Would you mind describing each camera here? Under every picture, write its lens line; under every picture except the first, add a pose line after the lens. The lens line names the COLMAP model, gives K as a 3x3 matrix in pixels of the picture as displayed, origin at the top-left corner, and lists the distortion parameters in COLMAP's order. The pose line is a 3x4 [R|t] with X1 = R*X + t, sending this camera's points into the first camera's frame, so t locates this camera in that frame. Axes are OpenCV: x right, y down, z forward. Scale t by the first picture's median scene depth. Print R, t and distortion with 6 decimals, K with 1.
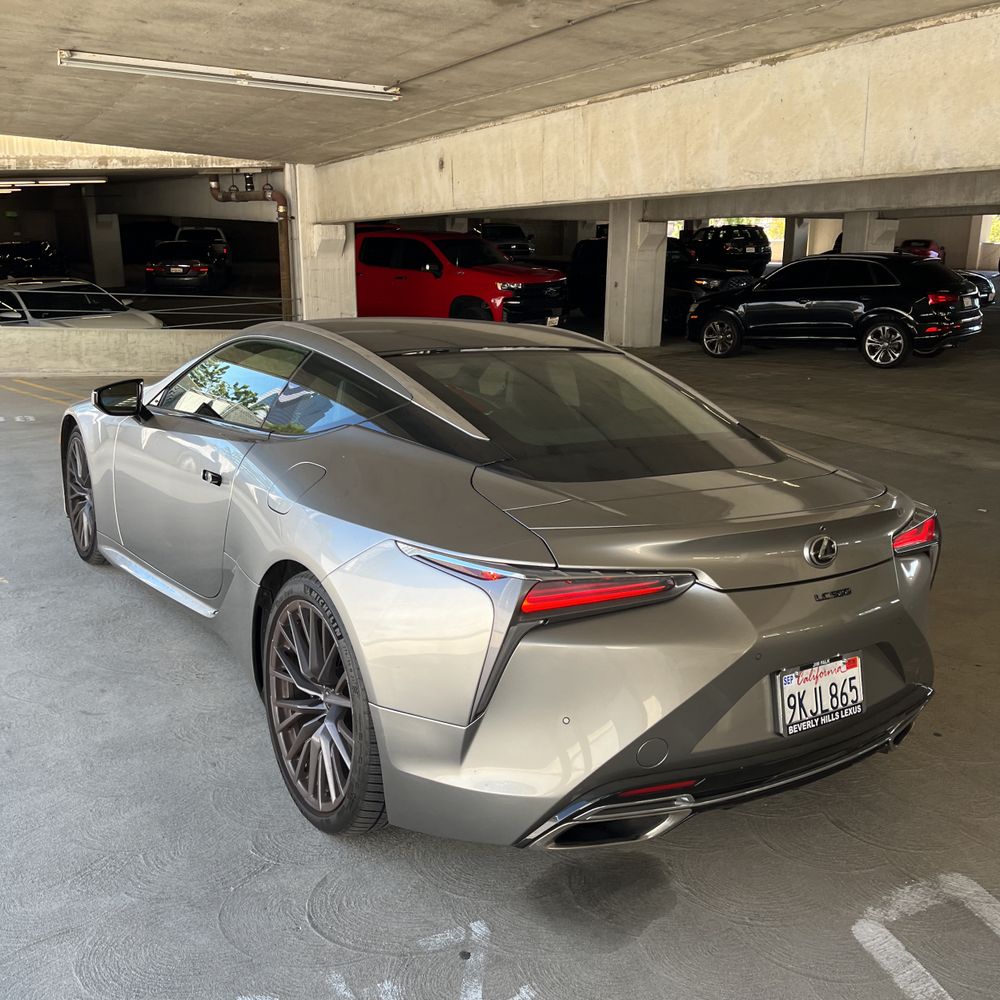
lens RADIAL K [[1026.8, 0, 492.9], [0, 1026.8, 491.9], [0, 0, 1]] dist [0.017637, 0.000000]
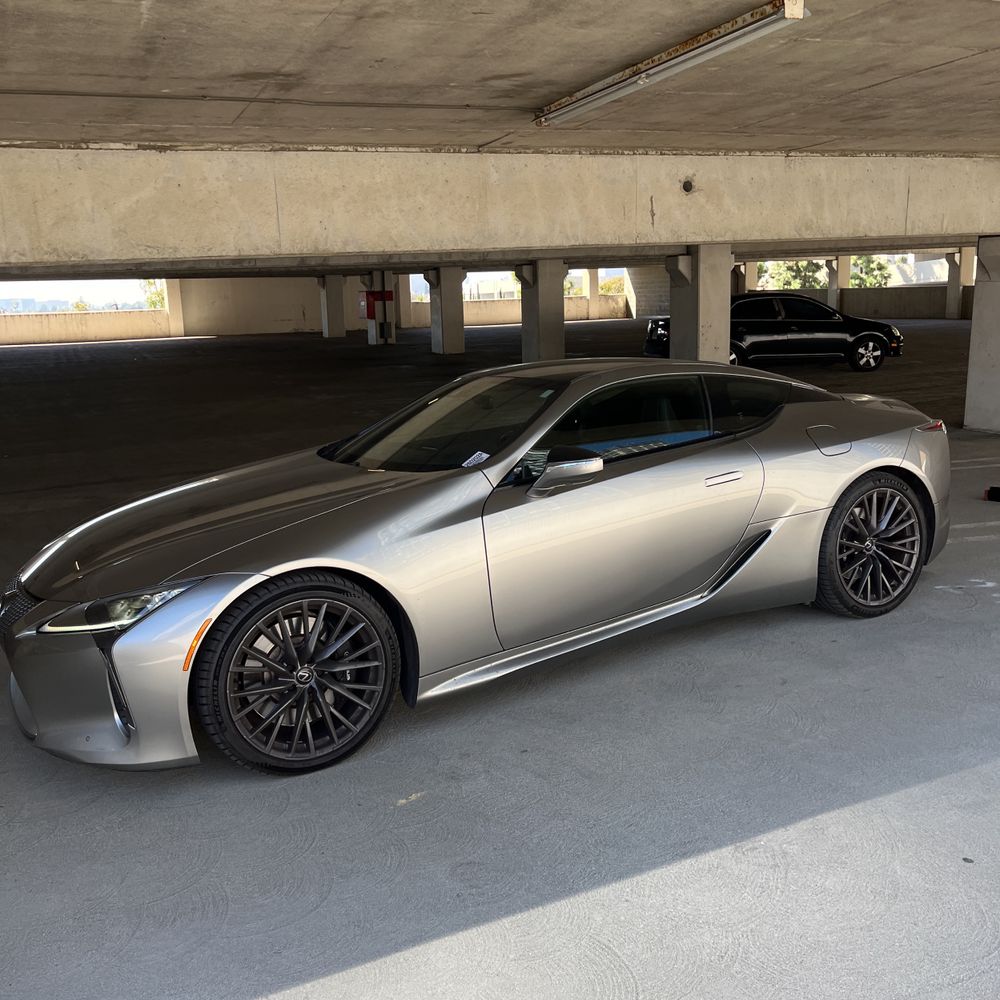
lens RADIAL K [[1026.8, 0, 531.5], [0, 1026.8, 474.3], [0, 0, 1]] dist [0.017637, 0.000000]
pose [[0.047388, -0.186775, 0.981259, -0.991885], [0.272609, 0.947489, 0.167182, -0.192296], [-0.960957, 0.259578, 0.095816, 0.705842]]
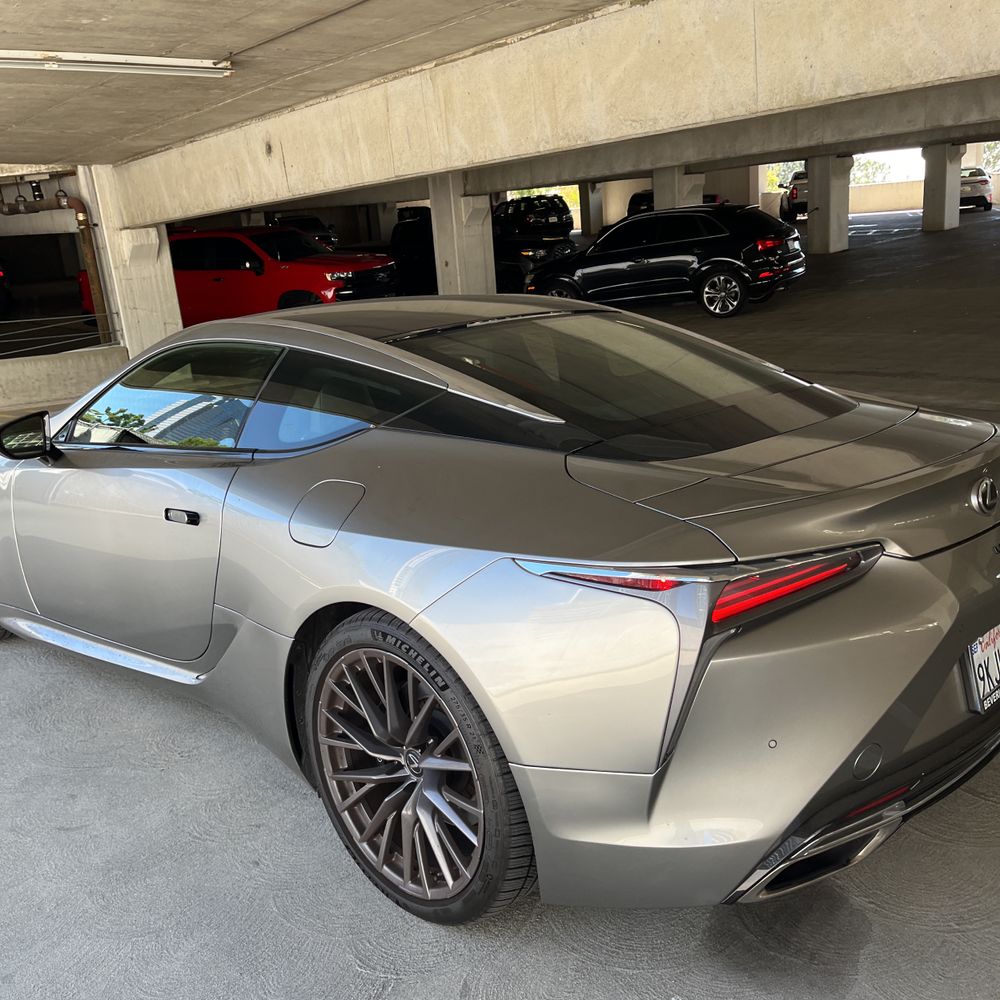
lens RADIAL K [[1026.8, 0, 495.1], [0, 1026.8, 502.8], [0, 0, 1]] dist [0.017637, 0.000000]
pose [[0.974557, -0.142495, 0.173011, -0.109028], [0.138812, 0.989760, 0.033268, -0.011153], [-0.175980, -0.008405, 0.984358, 0.096321]]
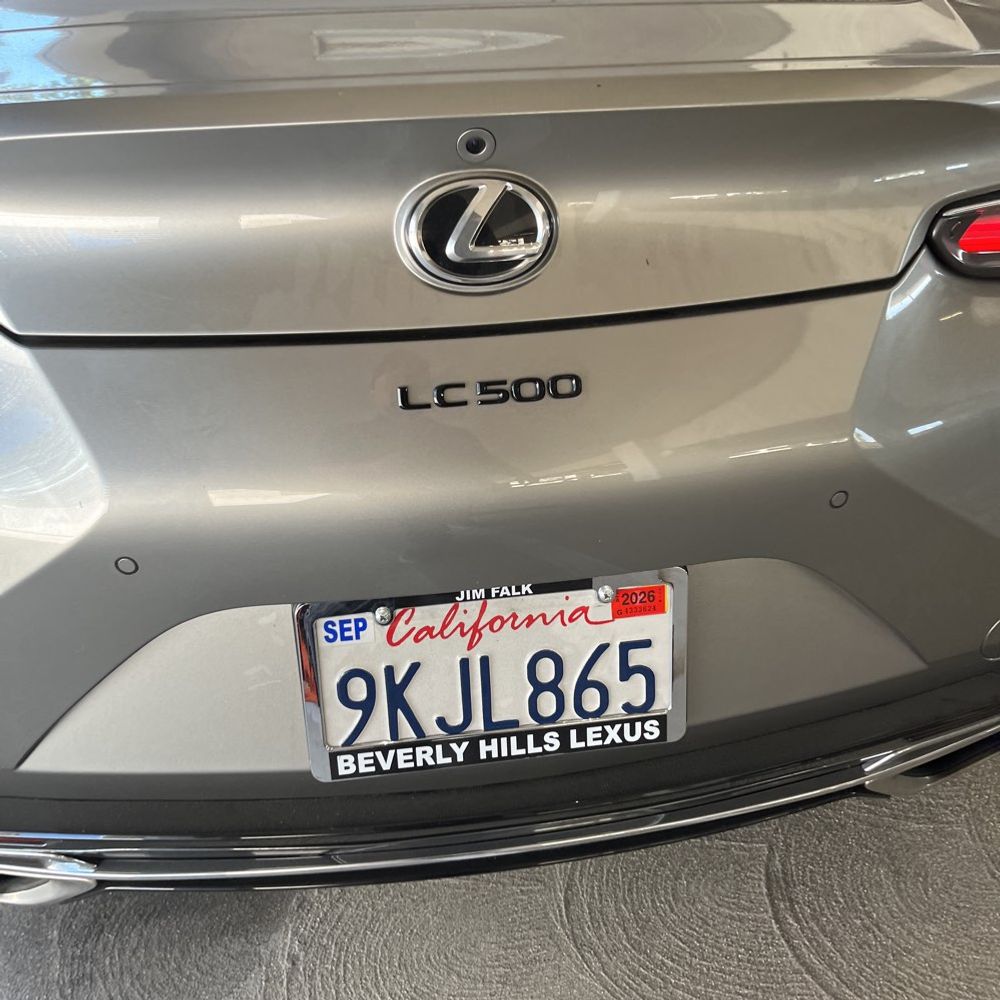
lens RADIAL K [[1026.8, 0, 507.4], [0, 1026.8, 495.2], [0, 0, 1]] dist [0.017637, 0.000000]
pose [[0.900190, 0.175205, -0.398699, 0.205884], [-0.039139, 0.944346, 0.326618, 0.015003], [0.433735, -0.278414, 0.856948, 0.339764]]
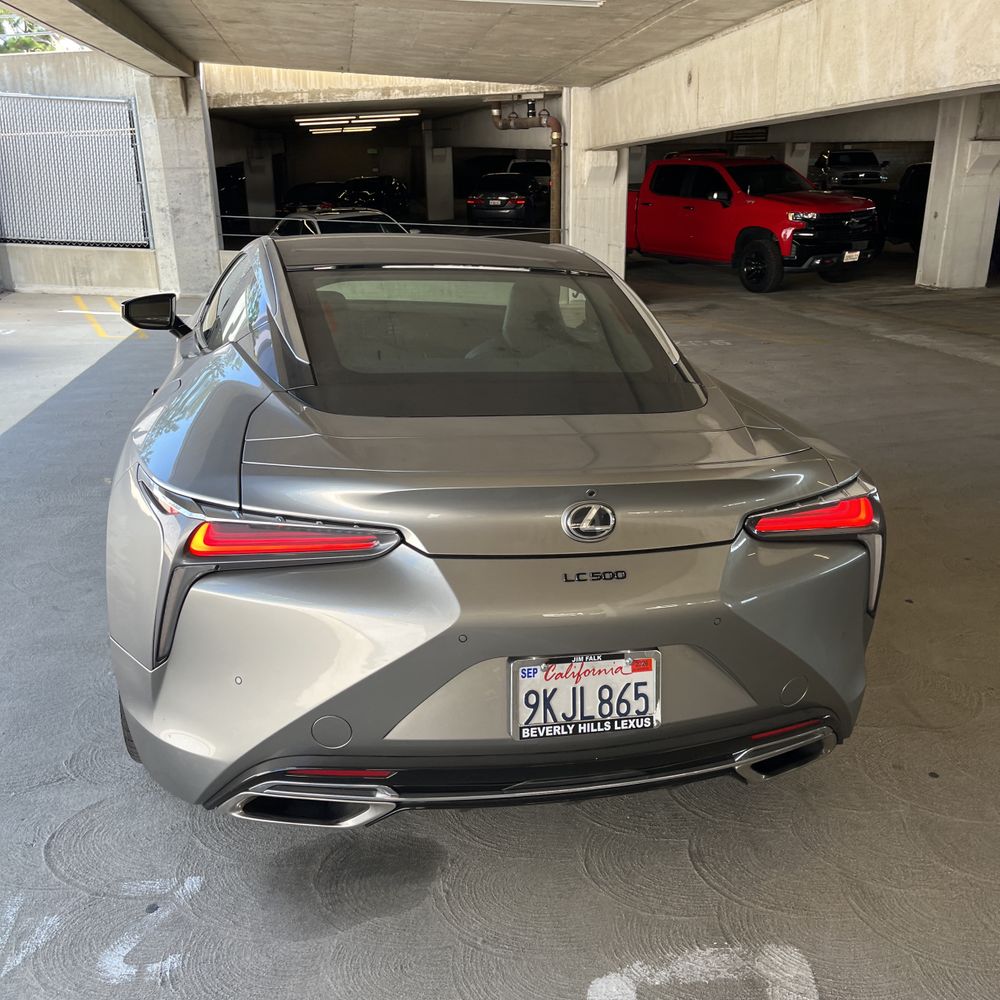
lens RADIAL K [[1026.8, 0, 491.1], [0, 1026.8, 507.2], [0, 0, 1]] dist [0.017637, 0.000000]
pose [[0.939776, 0.095478, -0.328185, 0.232004], [-0.071293, 0.993829, 0.084981, -0.007257], [0.334274, -0.056466, 0.940783, 0.102253]]
